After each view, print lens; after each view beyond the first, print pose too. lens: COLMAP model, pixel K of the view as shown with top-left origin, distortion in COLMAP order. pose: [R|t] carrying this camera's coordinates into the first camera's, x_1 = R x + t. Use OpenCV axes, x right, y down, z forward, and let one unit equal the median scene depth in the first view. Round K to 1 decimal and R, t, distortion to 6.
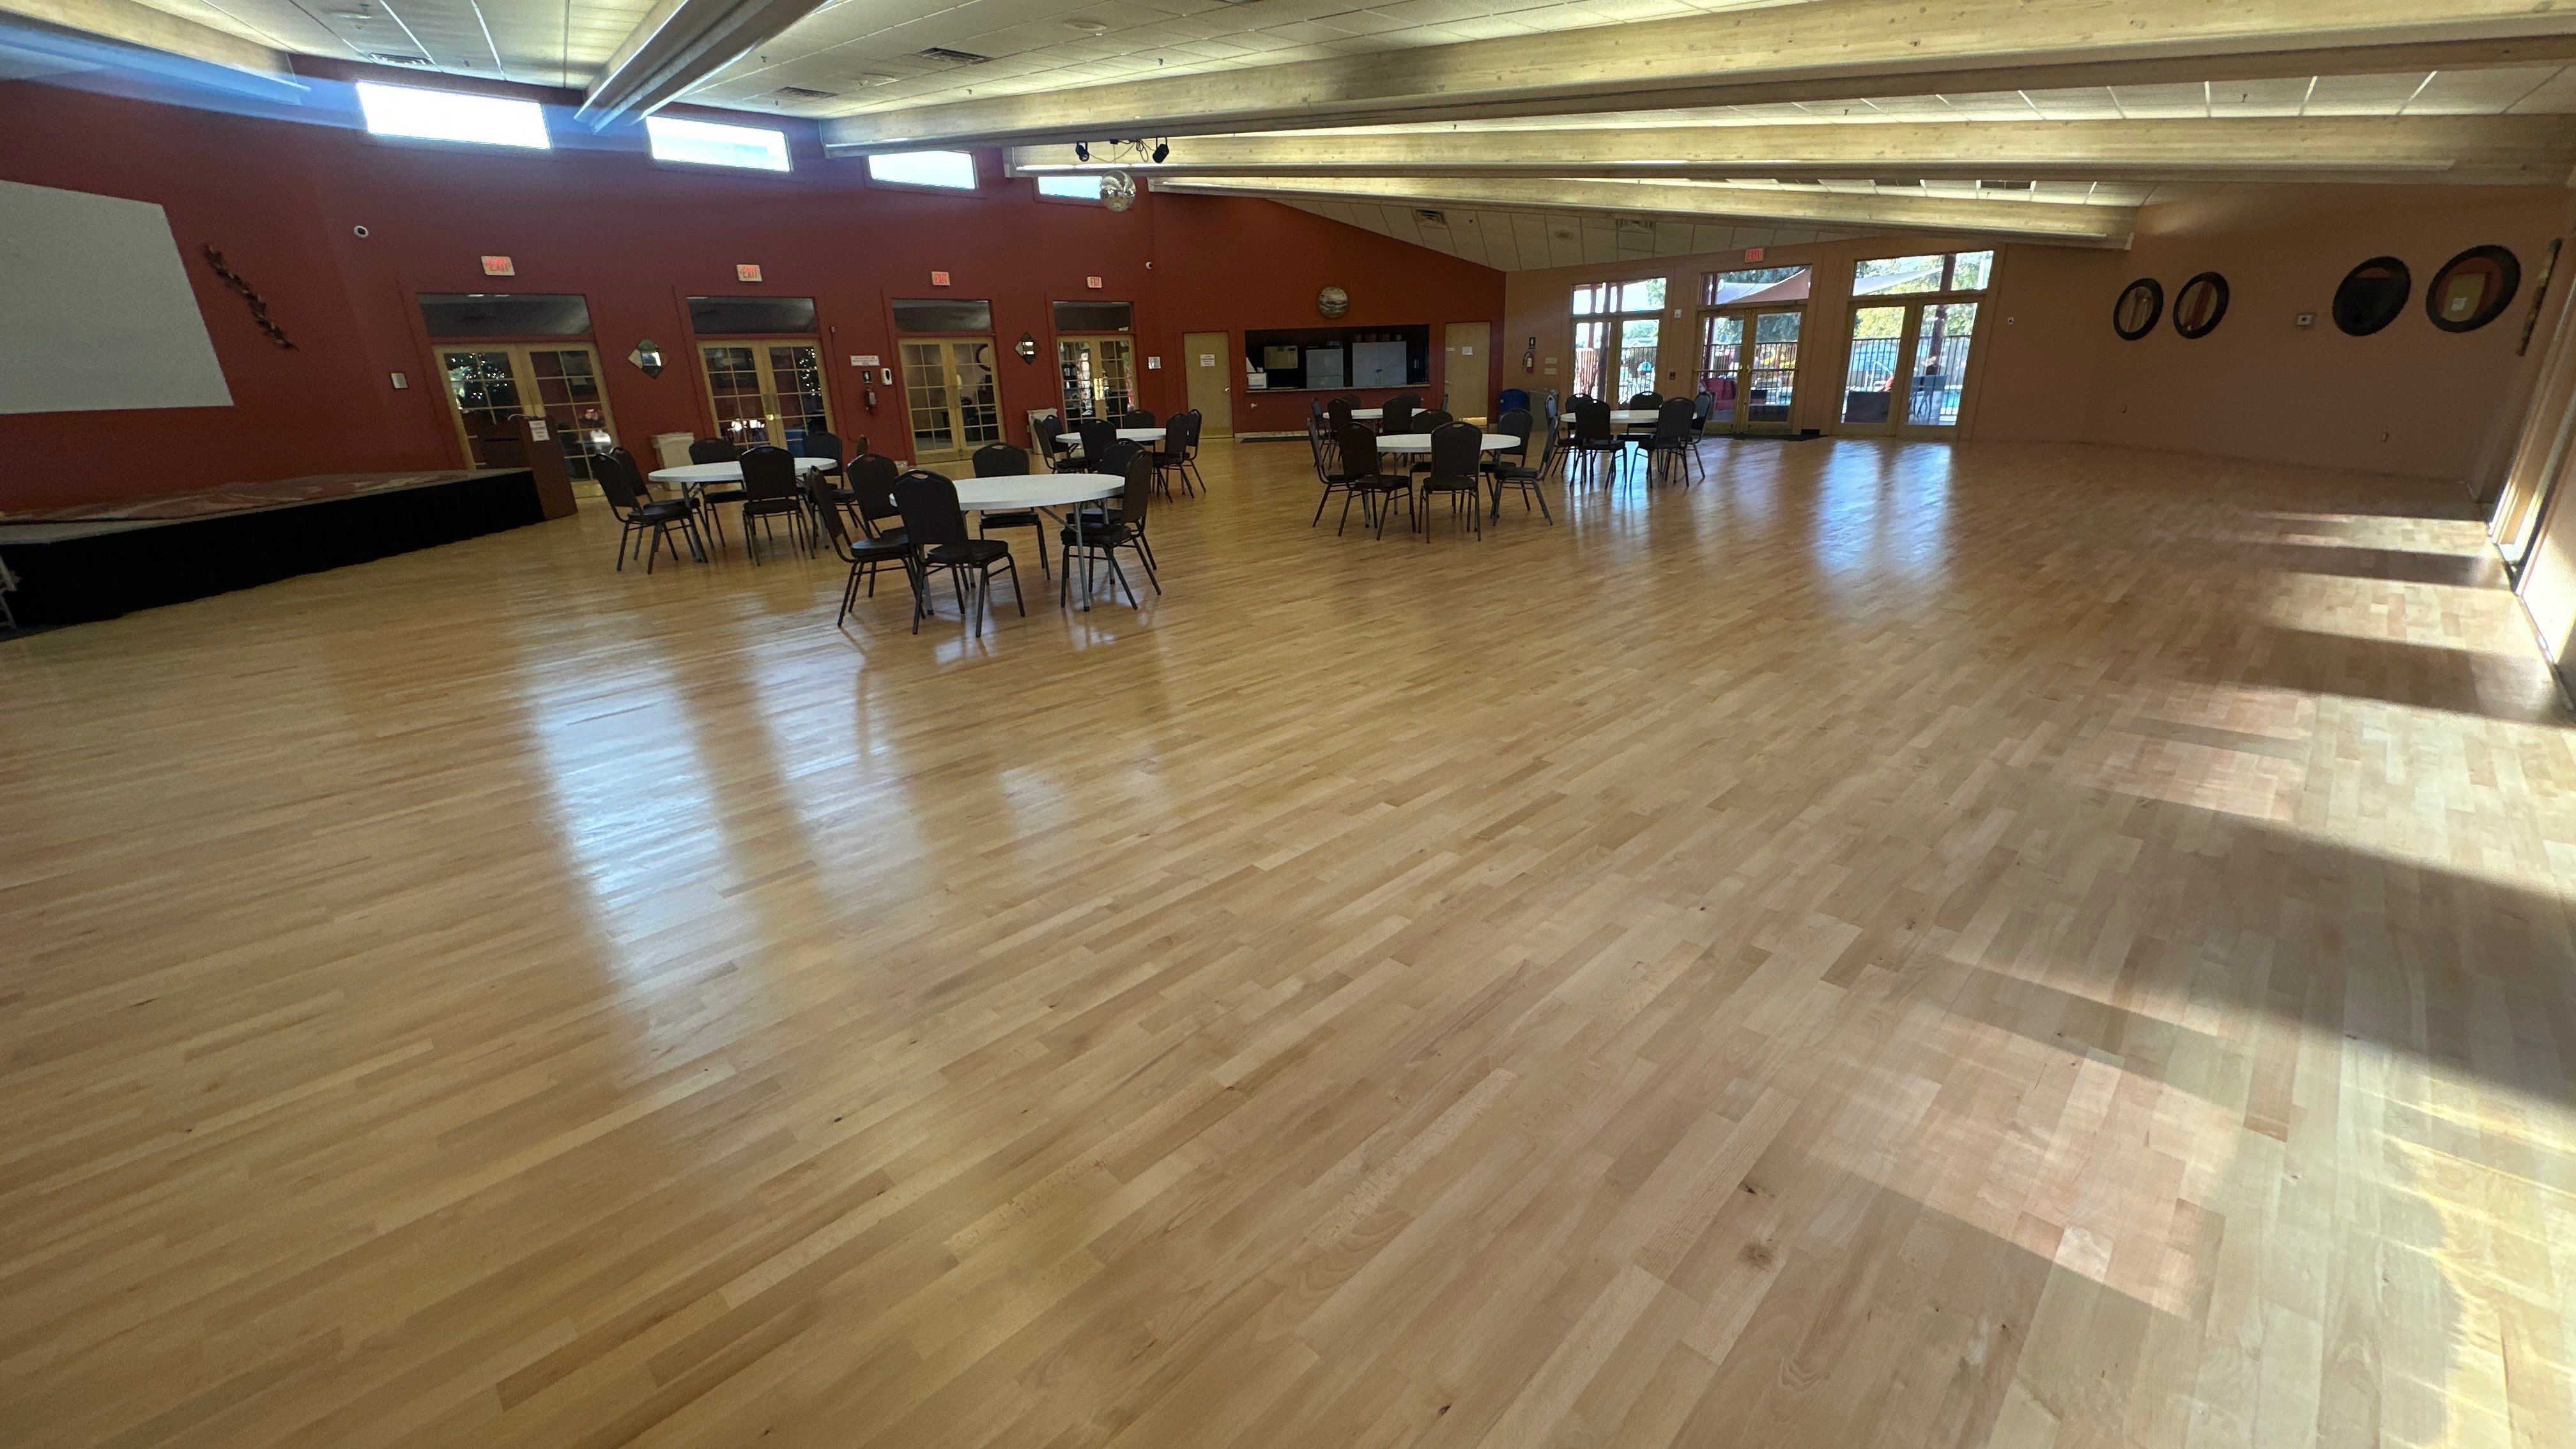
lens RADIAL K [[1035.8, 0, 1291.0], [0, 1035.8, 719.7], [0, 0, 1]] dist [-0.001161, -0.000474]
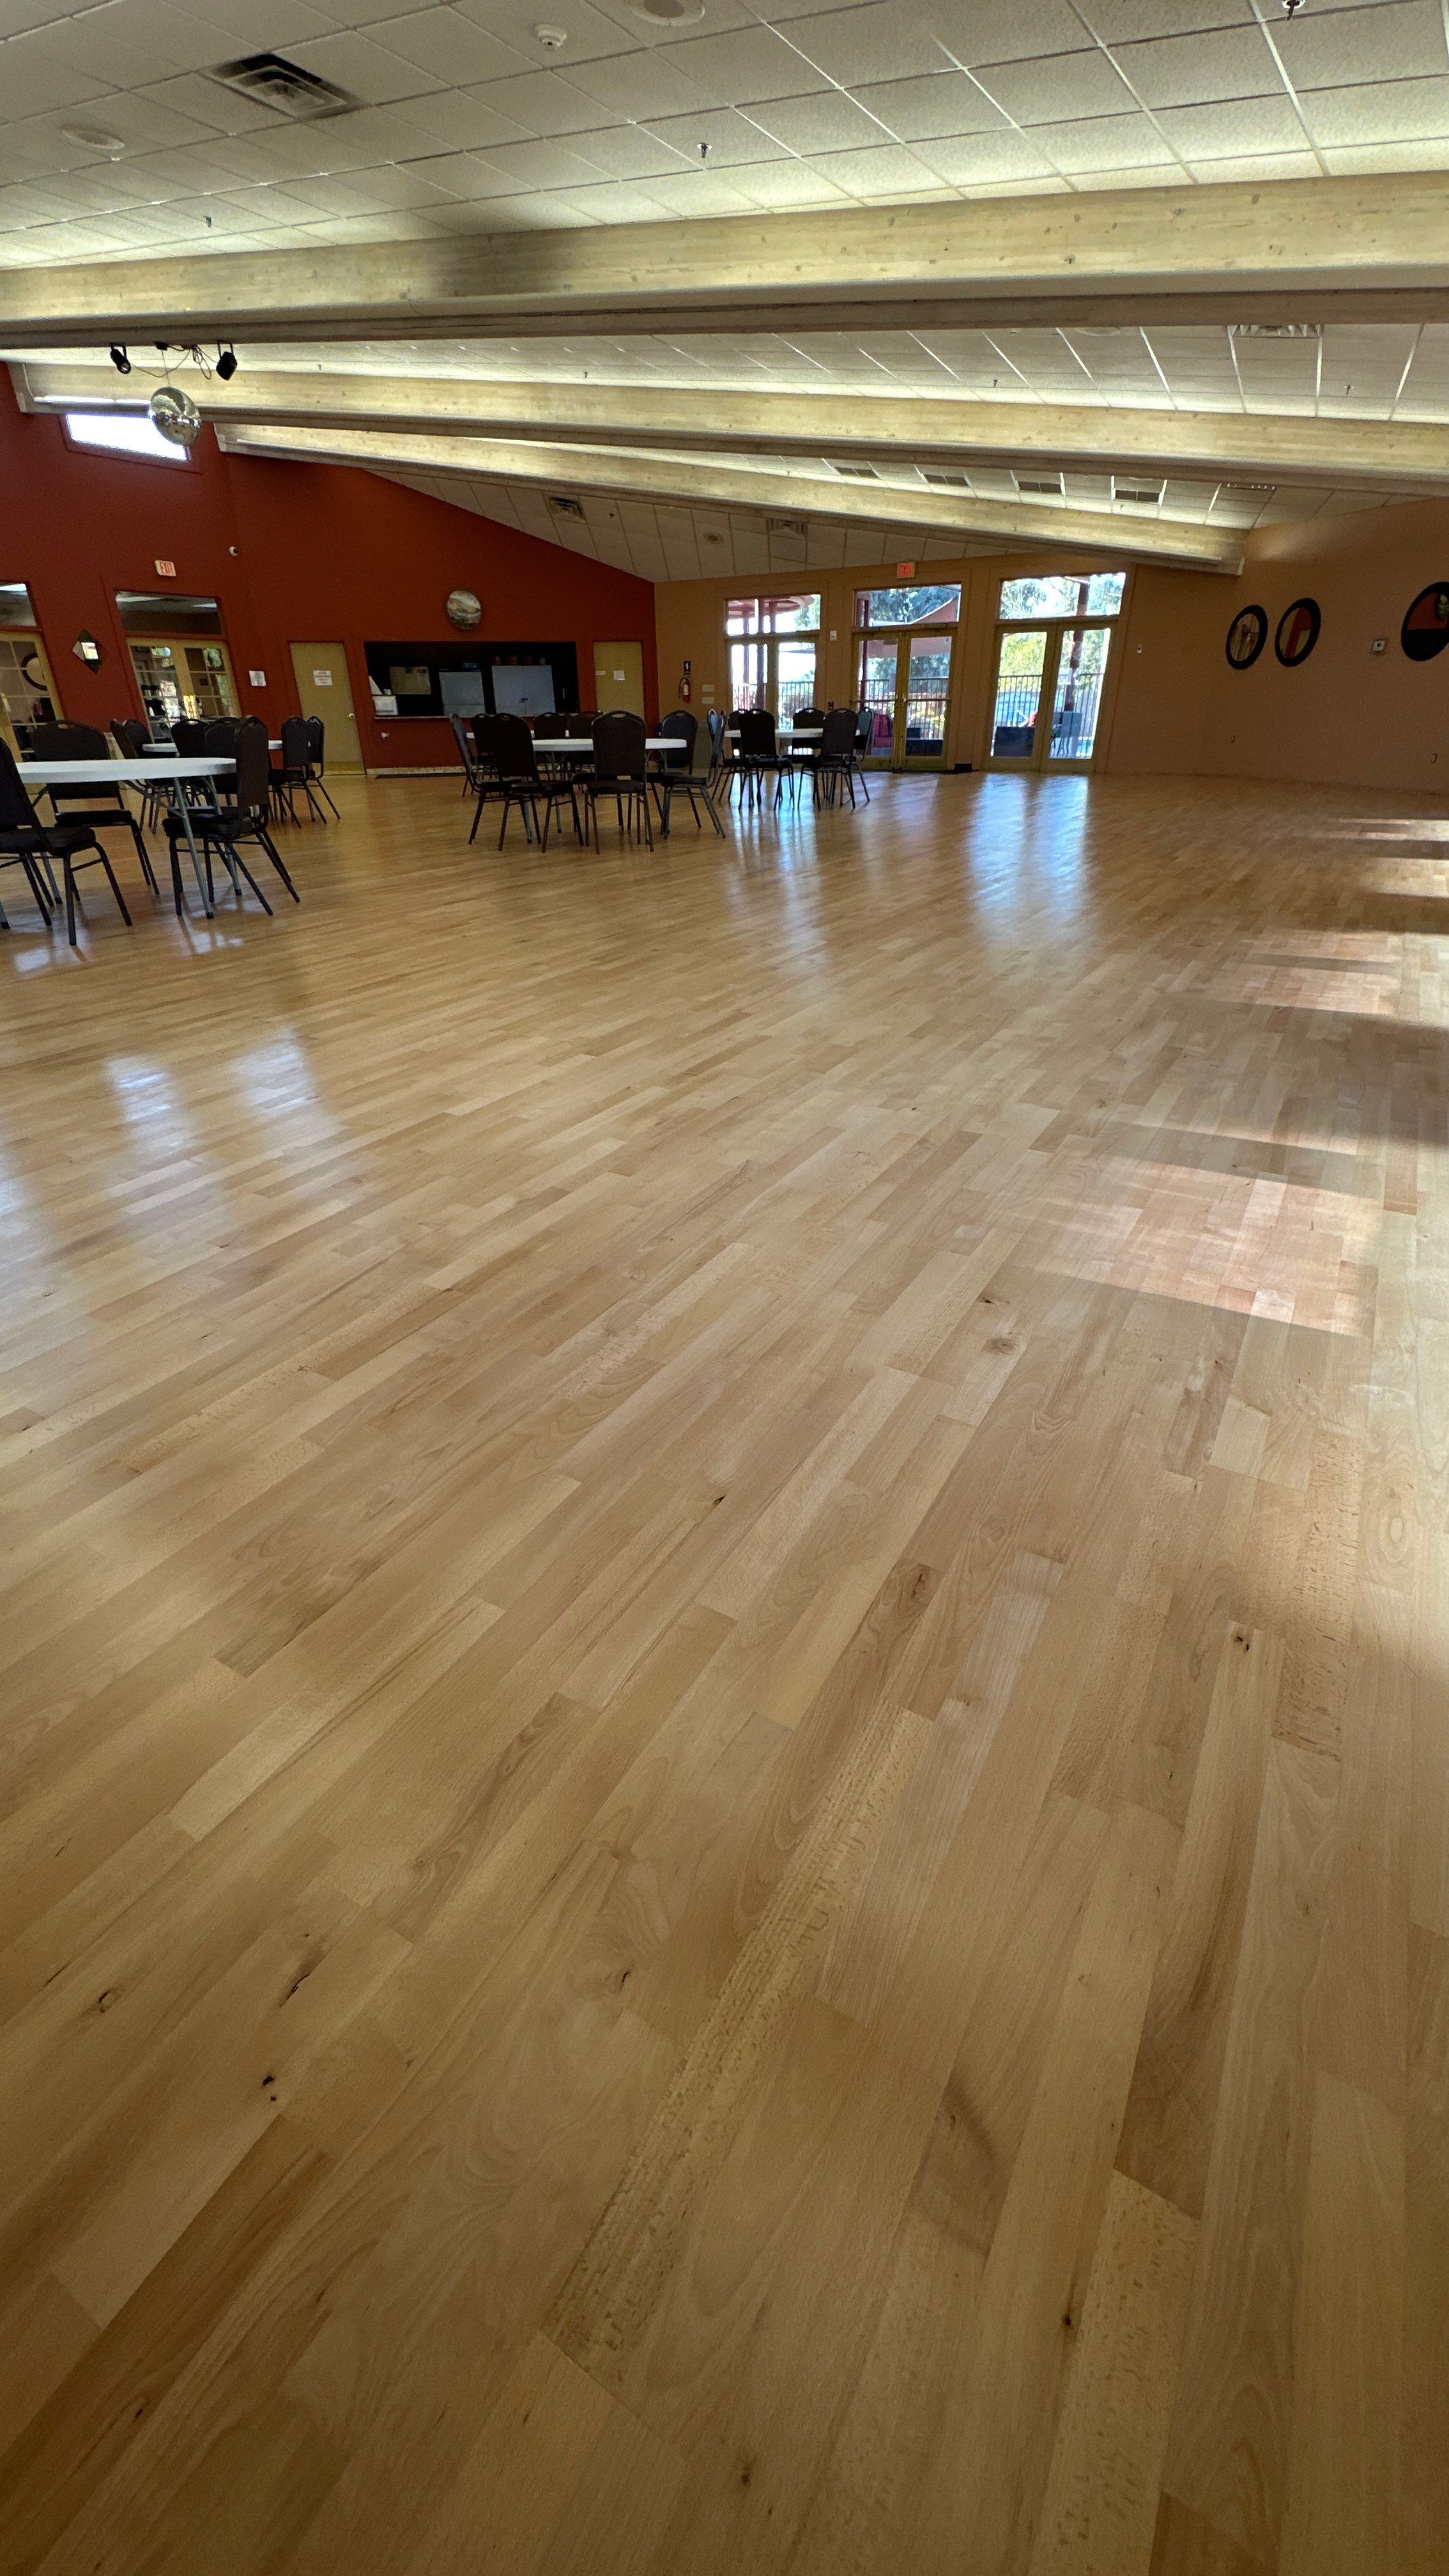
lens RADIAL K [[1035.8, 0, 730.1], [0, 1035.8, 1286.4], [0, 0, 1]] dist [-0.001161, -0.000474]
pose [[0.967454, -0.103803, 0.230775, -0.009768], [0.063609, 0.982466, 0.175253, 0.072334], [-0.244920, -0.154870, 0.957094, 0.026937]]
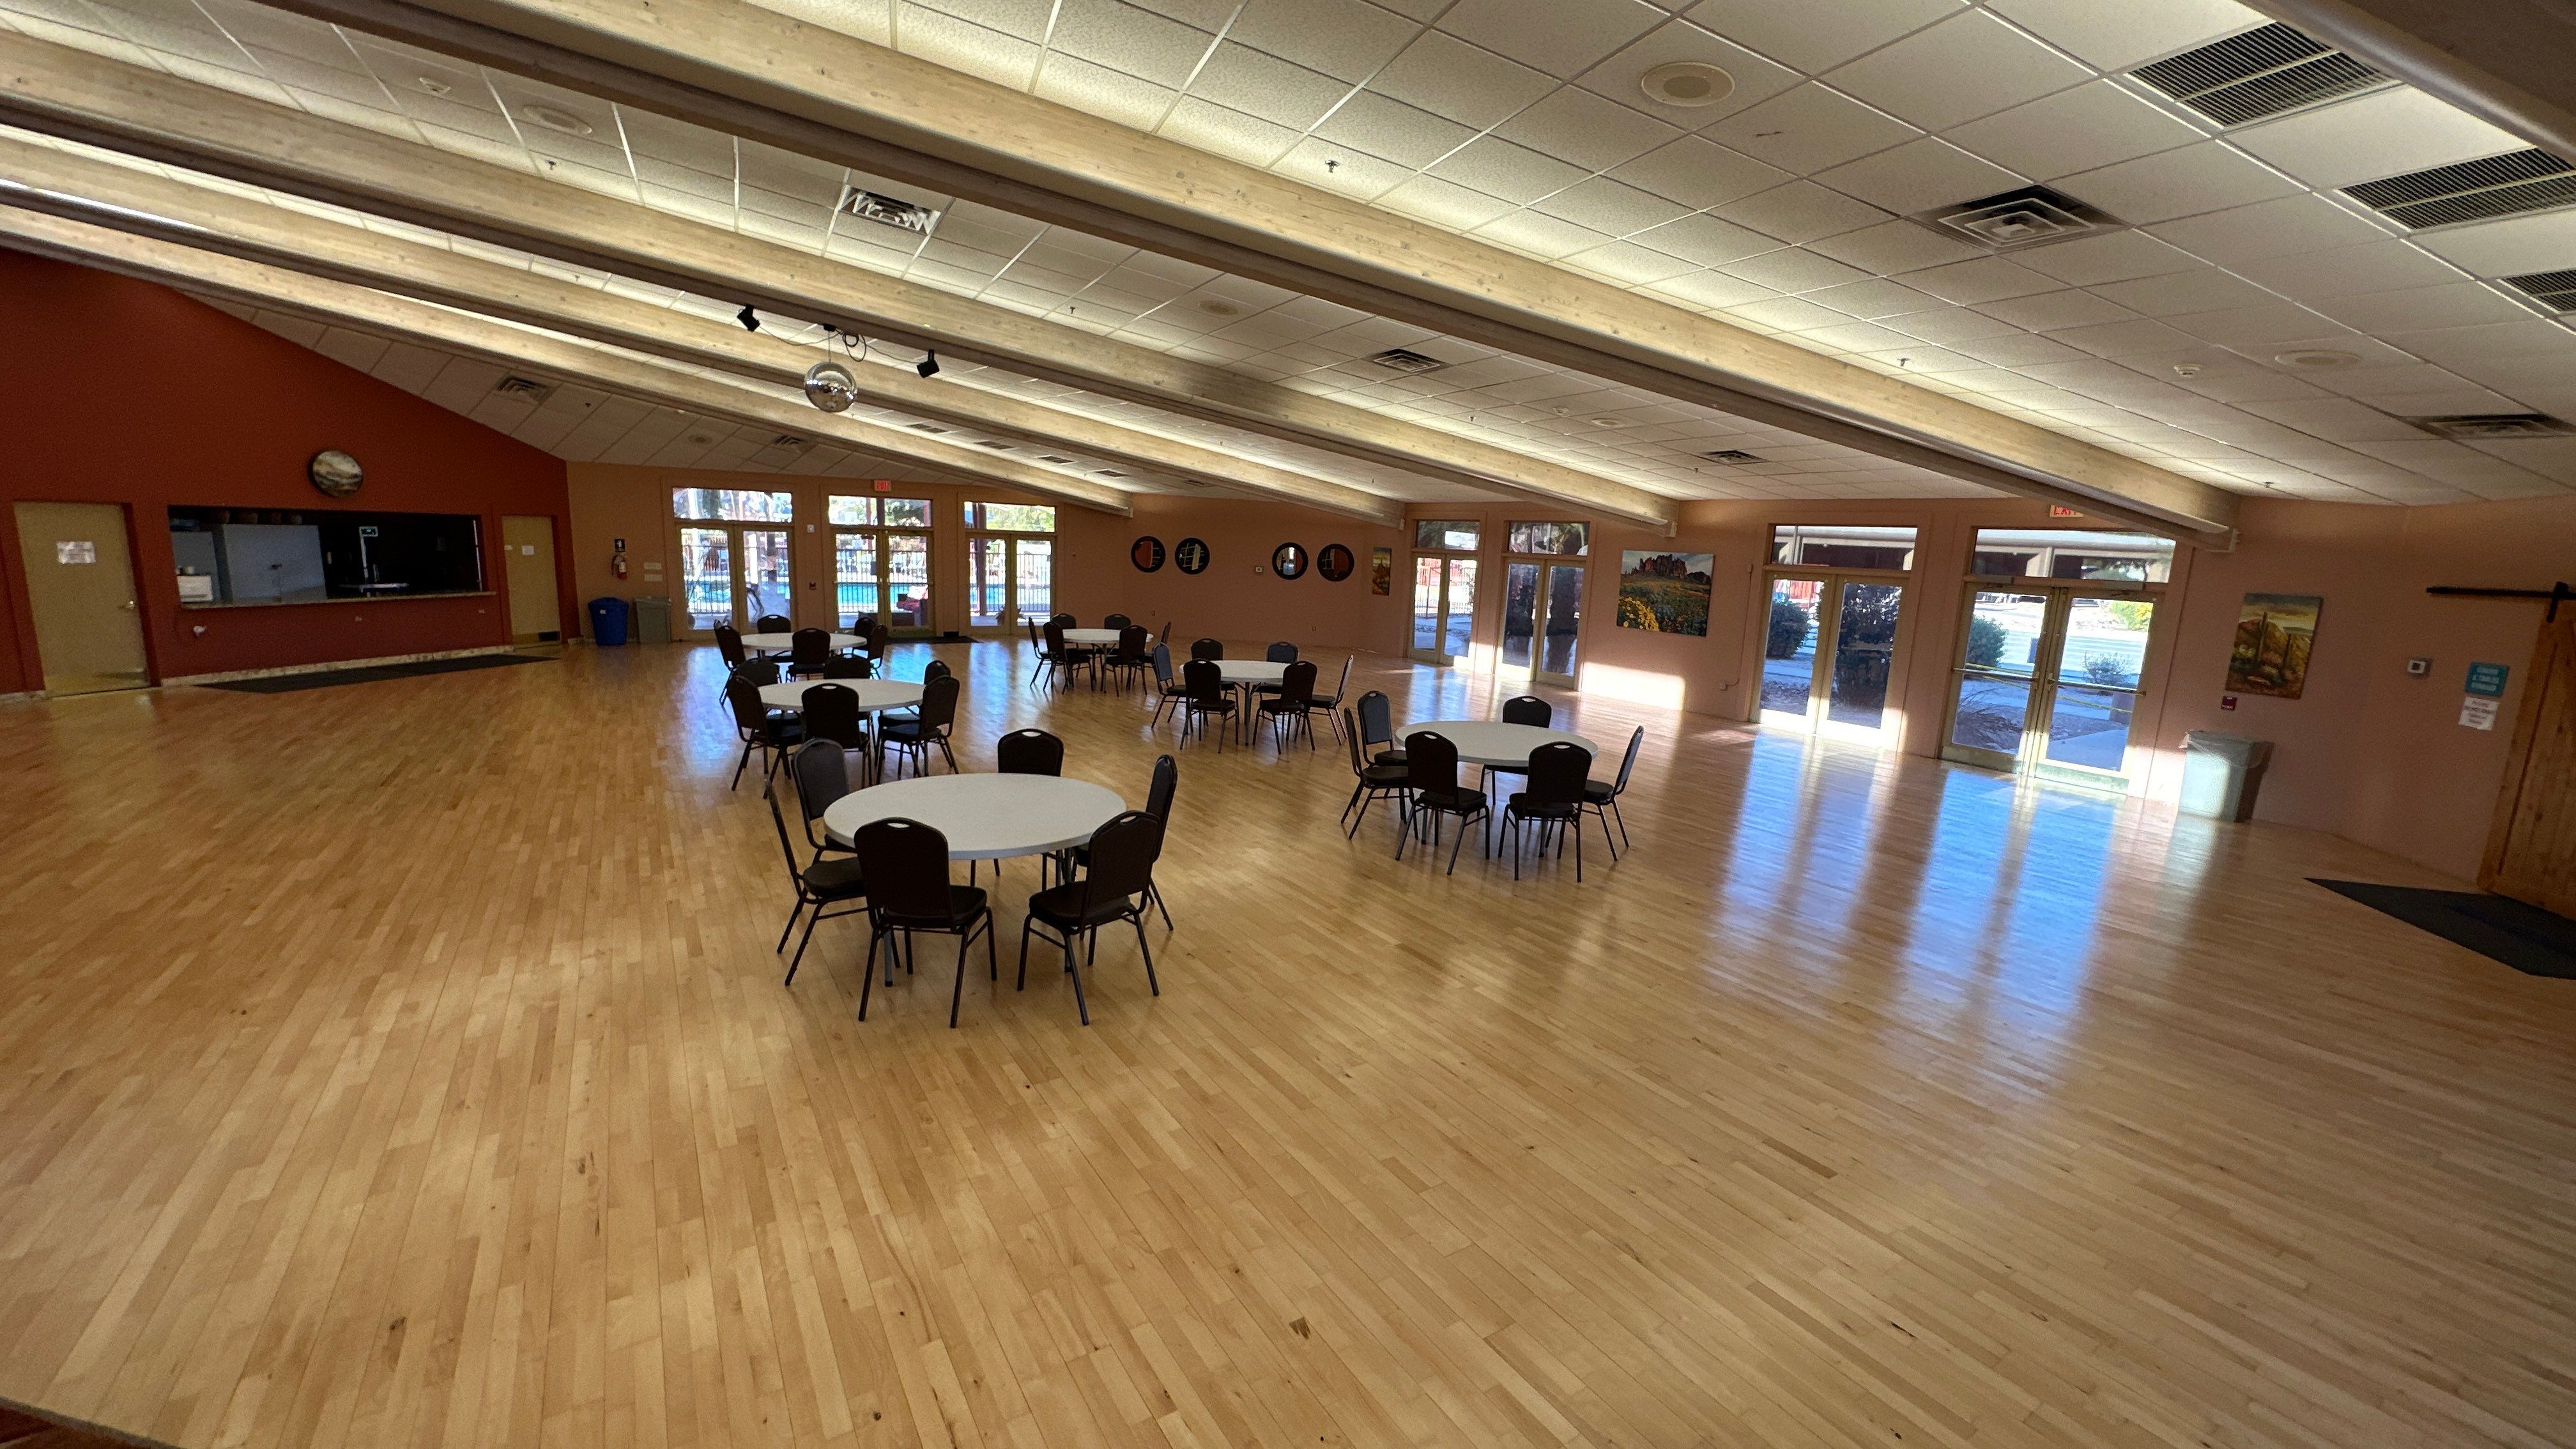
lens RADIAL K [[1035.8, 0, 1289.7], [0, 1035.8, 722.9], [0, 0, 1]] dist [-0.001161, -0.000474]
pose [[0.207188, -0.131710, 0.969395, -1.486698], [0.275186, 0.958733, 0.071446, -0.398946], [-0.938800, 0.251961, 0.234882, 0.960057]]
